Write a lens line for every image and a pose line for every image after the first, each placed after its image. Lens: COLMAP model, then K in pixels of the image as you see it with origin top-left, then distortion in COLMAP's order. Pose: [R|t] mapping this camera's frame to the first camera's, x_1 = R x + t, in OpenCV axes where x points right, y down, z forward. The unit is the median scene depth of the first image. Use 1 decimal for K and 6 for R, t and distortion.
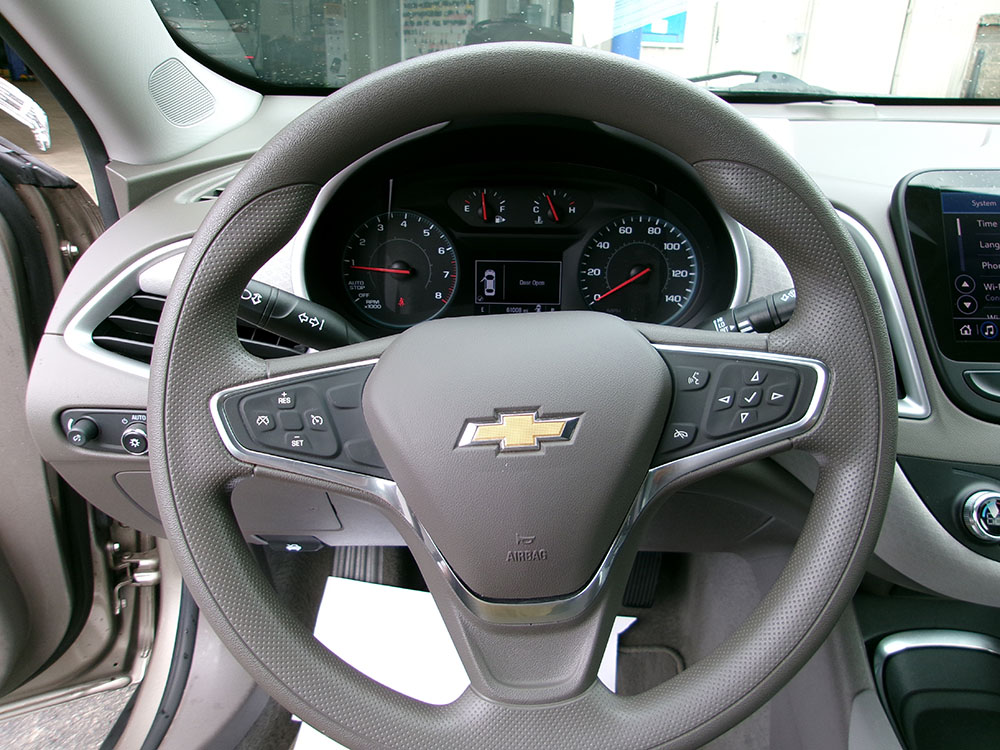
lens RADIAL K [[783.5, 0, 500.0], [0, 783.5, 375.7], [0, 0, 1]] dist [-0.007334, 0.000830]
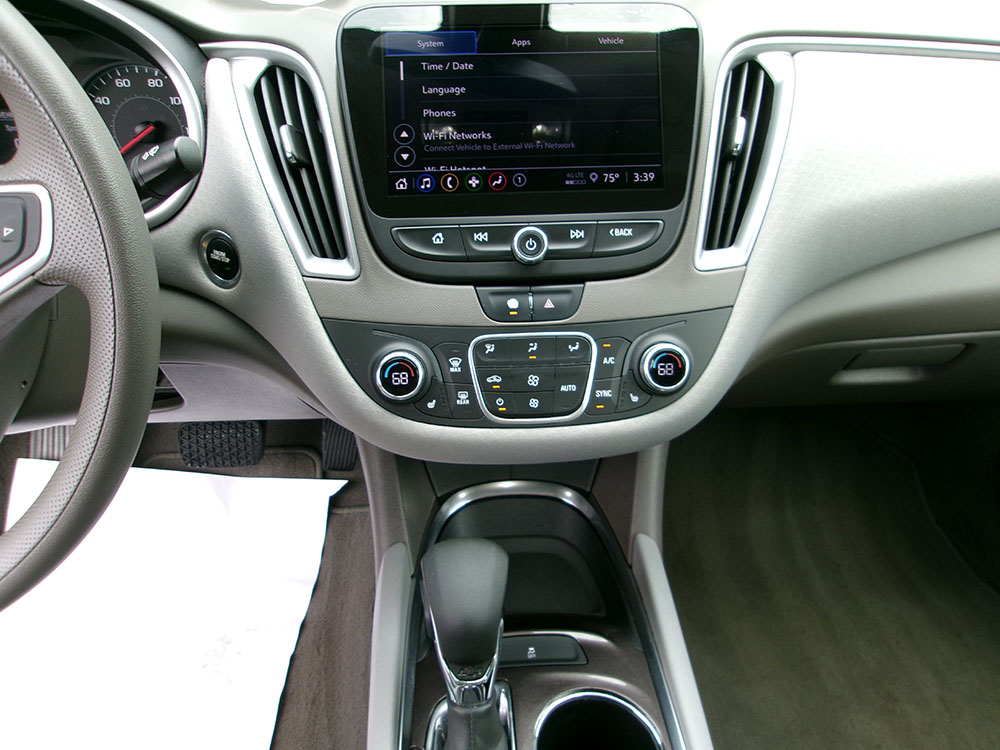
lens RADIAL K [[783.5, 0, 500.0], [0, 783.5, 374.3], [0, 0, 1]] dist [-0.007334, 0.000830]
pose [[0.996065, -0.049384, 0.073598, 0.579379], [0.036067, 0.984371, 0.172376, 0.009066], [-0.080961, -0.169043, 0.982278, 0.010642]]
